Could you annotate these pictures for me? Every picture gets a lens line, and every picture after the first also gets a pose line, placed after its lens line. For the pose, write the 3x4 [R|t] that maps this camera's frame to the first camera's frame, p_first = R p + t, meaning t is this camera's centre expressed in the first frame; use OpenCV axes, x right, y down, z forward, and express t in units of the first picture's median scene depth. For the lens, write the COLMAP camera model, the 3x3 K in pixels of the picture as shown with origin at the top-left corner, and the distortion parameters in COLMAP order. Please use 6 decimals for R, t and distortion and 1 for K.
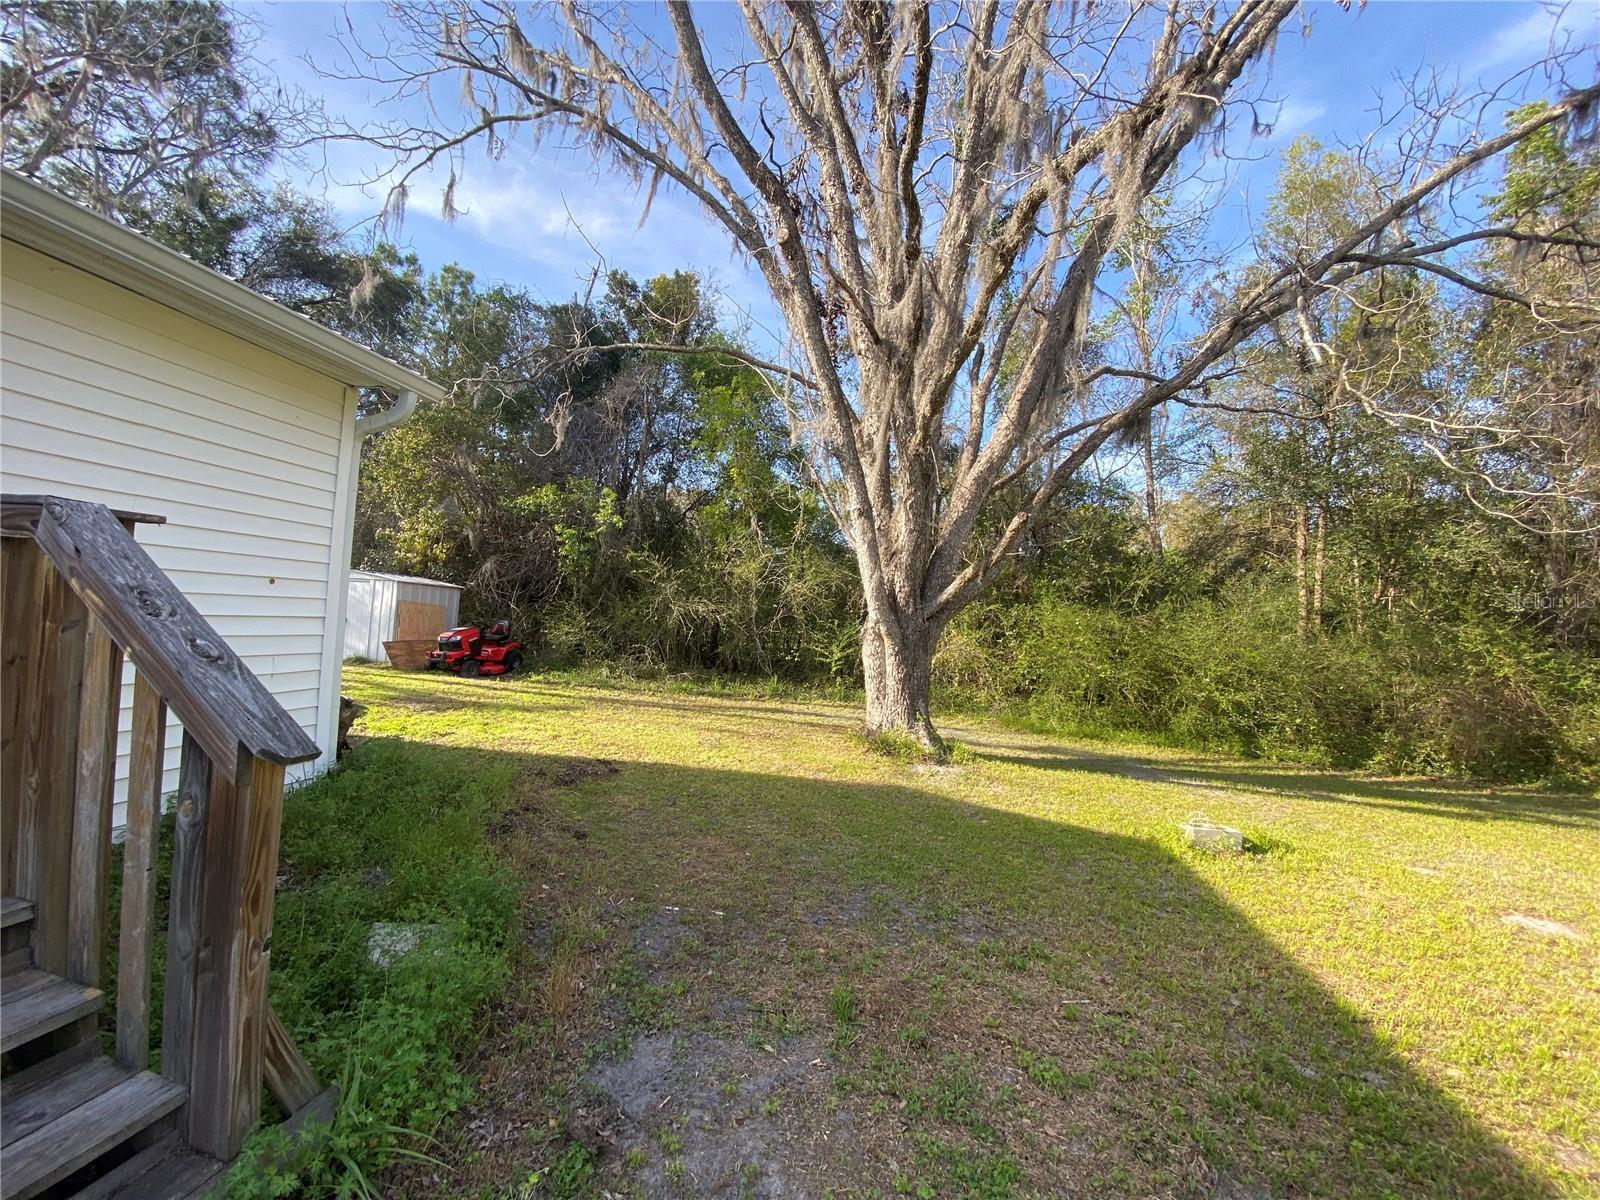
lens RADIAL K [[652.1, 0, 801.6], [0, 652.1, 601.3], [0, 0, 1]] dist [0.015438, -0.018130]
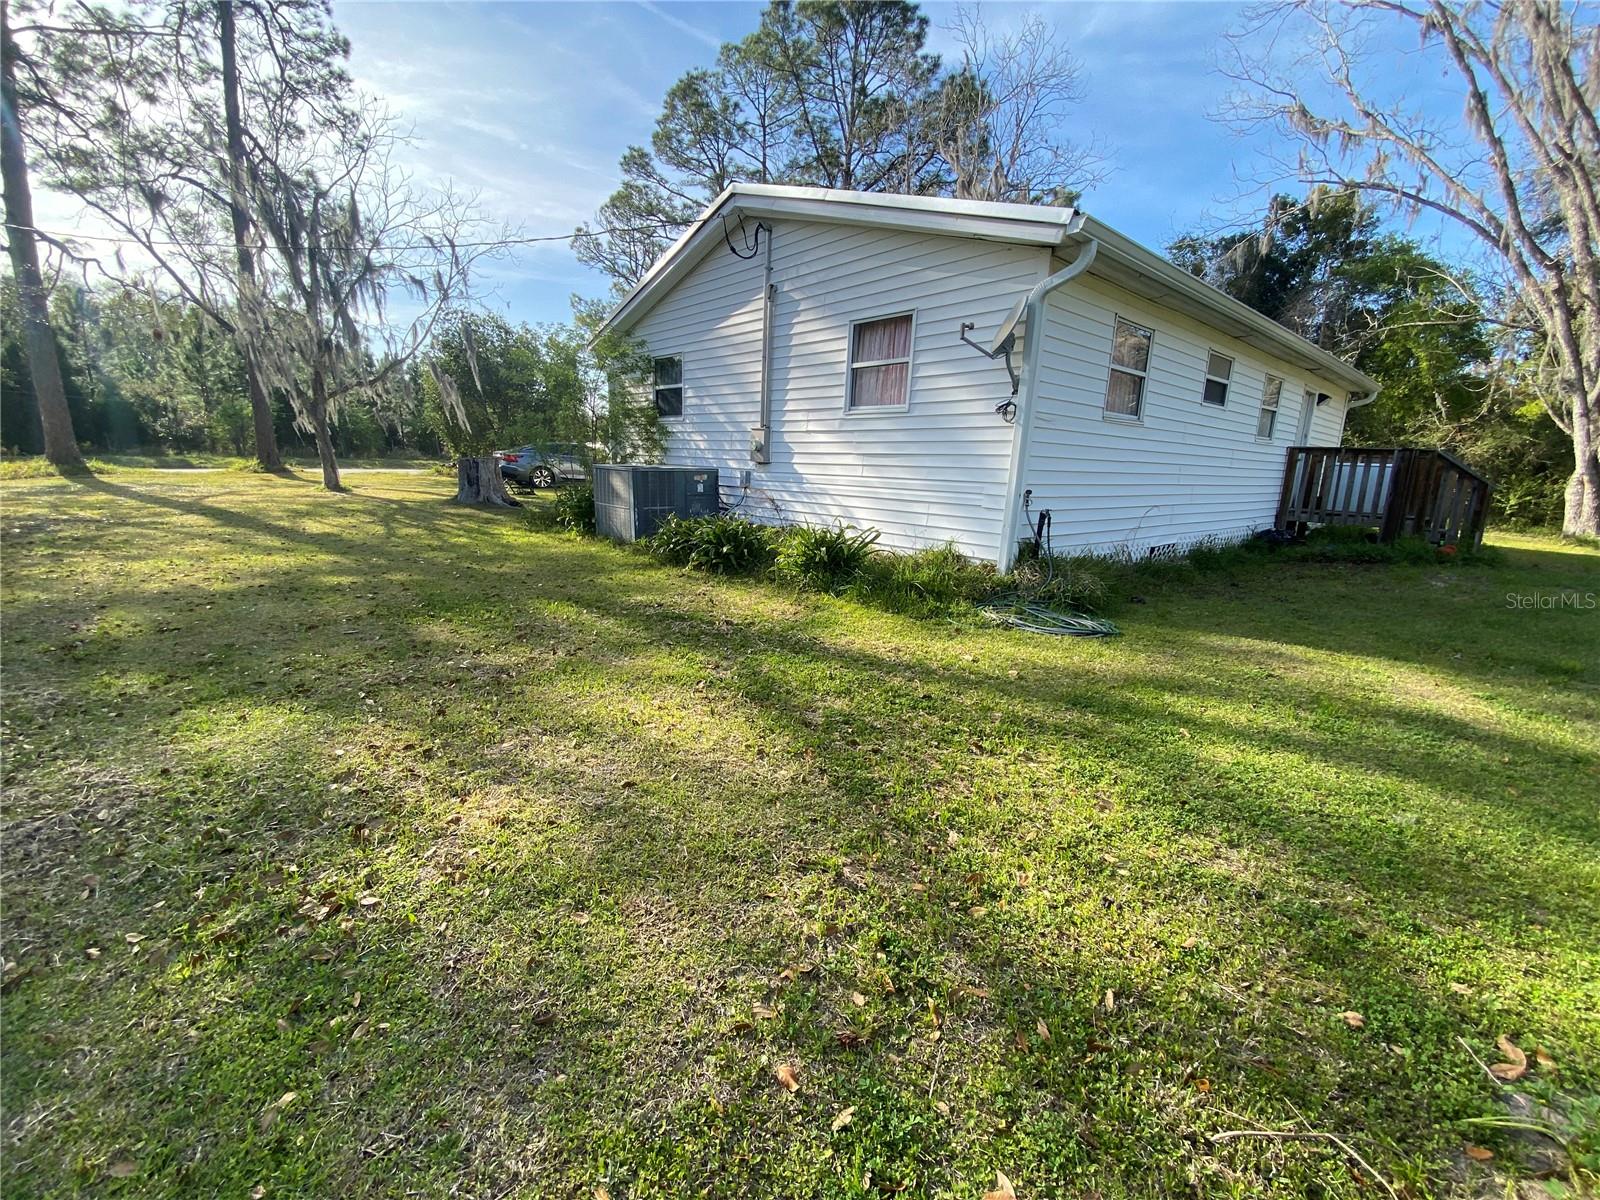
lens RADIAL K [[652.1, 0, 801.6], [0, 652.1, 601.3], [0, 0, 1]] dist [0.015438, -0.018130]
pose [[0.779478, 0.094028, -0.619332, -0.258773], [0.030041, 0.981922, 0.186885, -0.010973], [0.625709, -0.164278, 0.762562, -1.036116]]
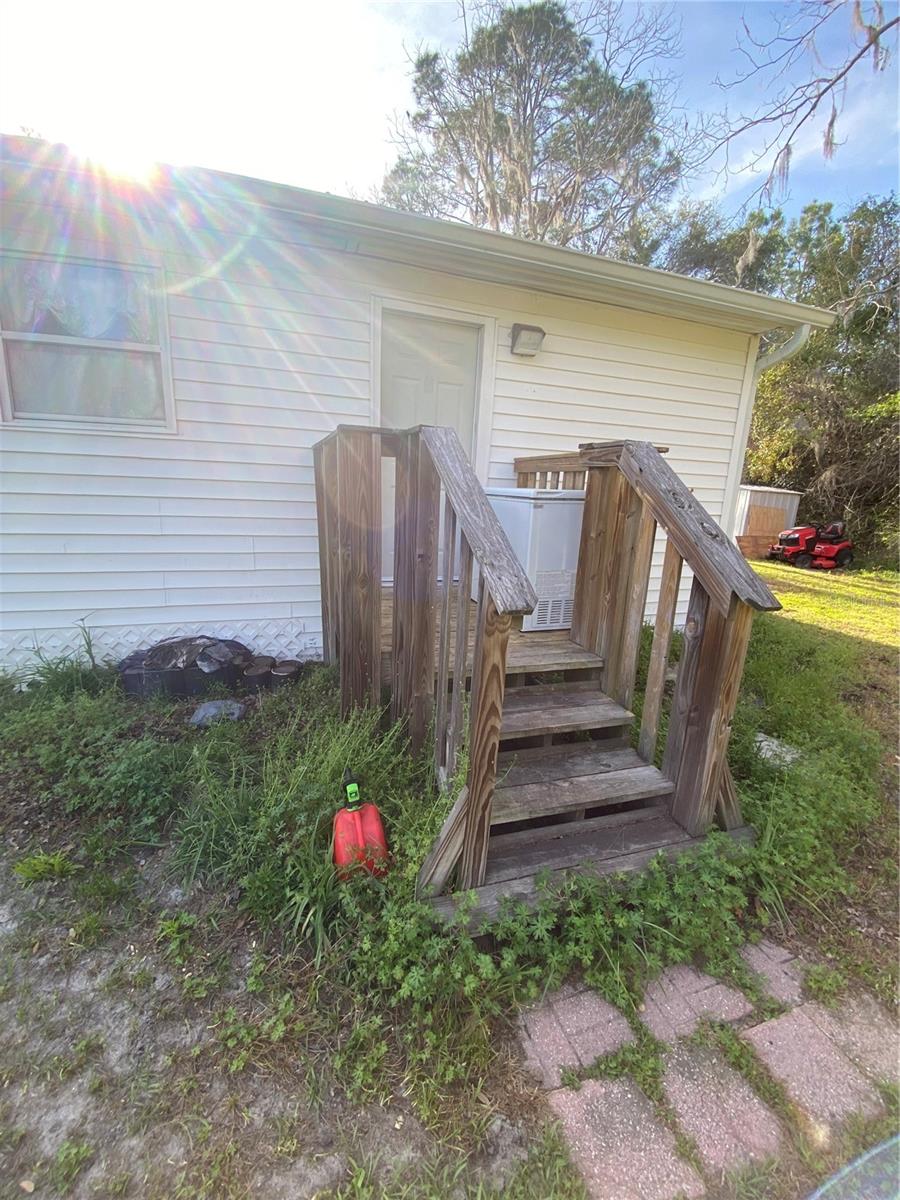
lens RADIAL K [[489.0, 0, 450.0], [0, 489.0, 600.0], [0, 0, 1]] dist [0.015438, -0.018130]
pose [[0.482975, 0.154576, -0.861882, -0.027972], [0.007904, 0.983485, 0.180815, 0.003489], [0.875598, -0.094141, 0.473777, -0.017045]]
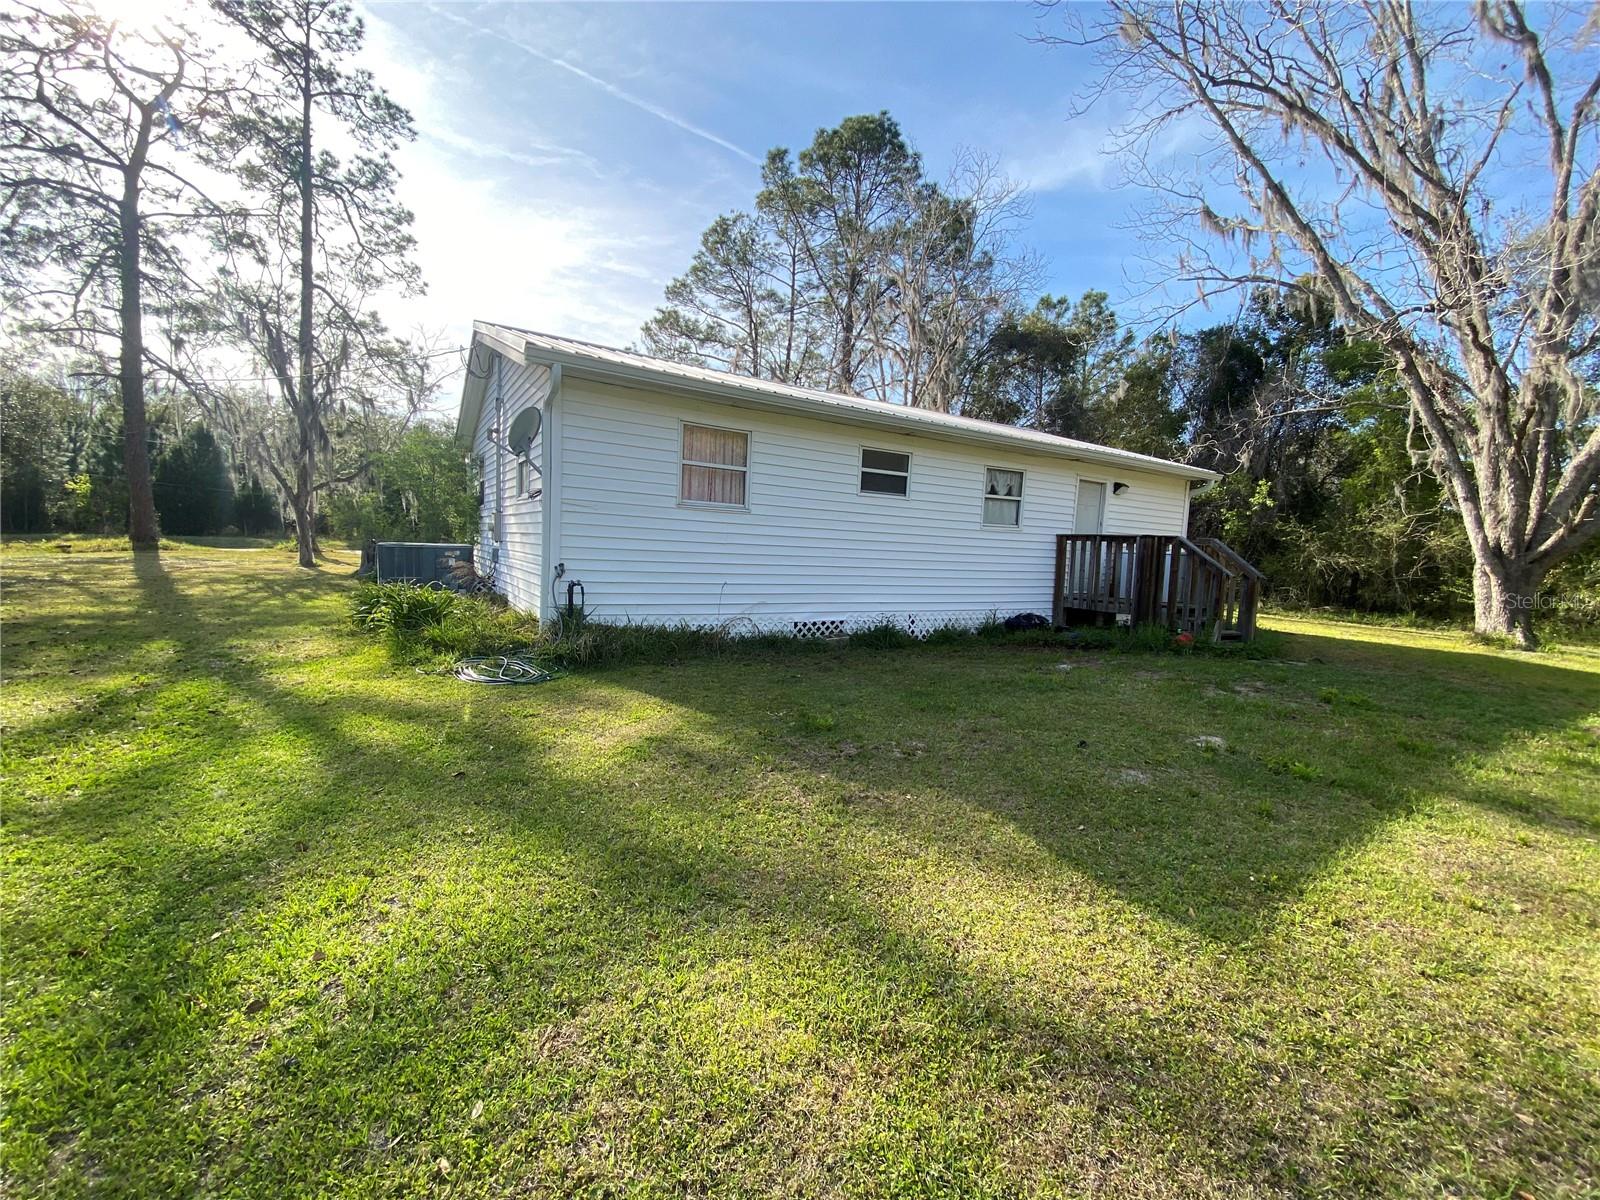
lens RADIAL K [[652.1, 0, 801.6], [0, 652.1, 601.3], [0, 0, 1]] dist [0.015438, -0.018130]
pose [[0.671416, 0.025827, -0.740631, 0.104533], [0.016832, 0.998603, 0.050082, 0.008555], [0.740890, -0.046092, 0.670043, -0.781111]]
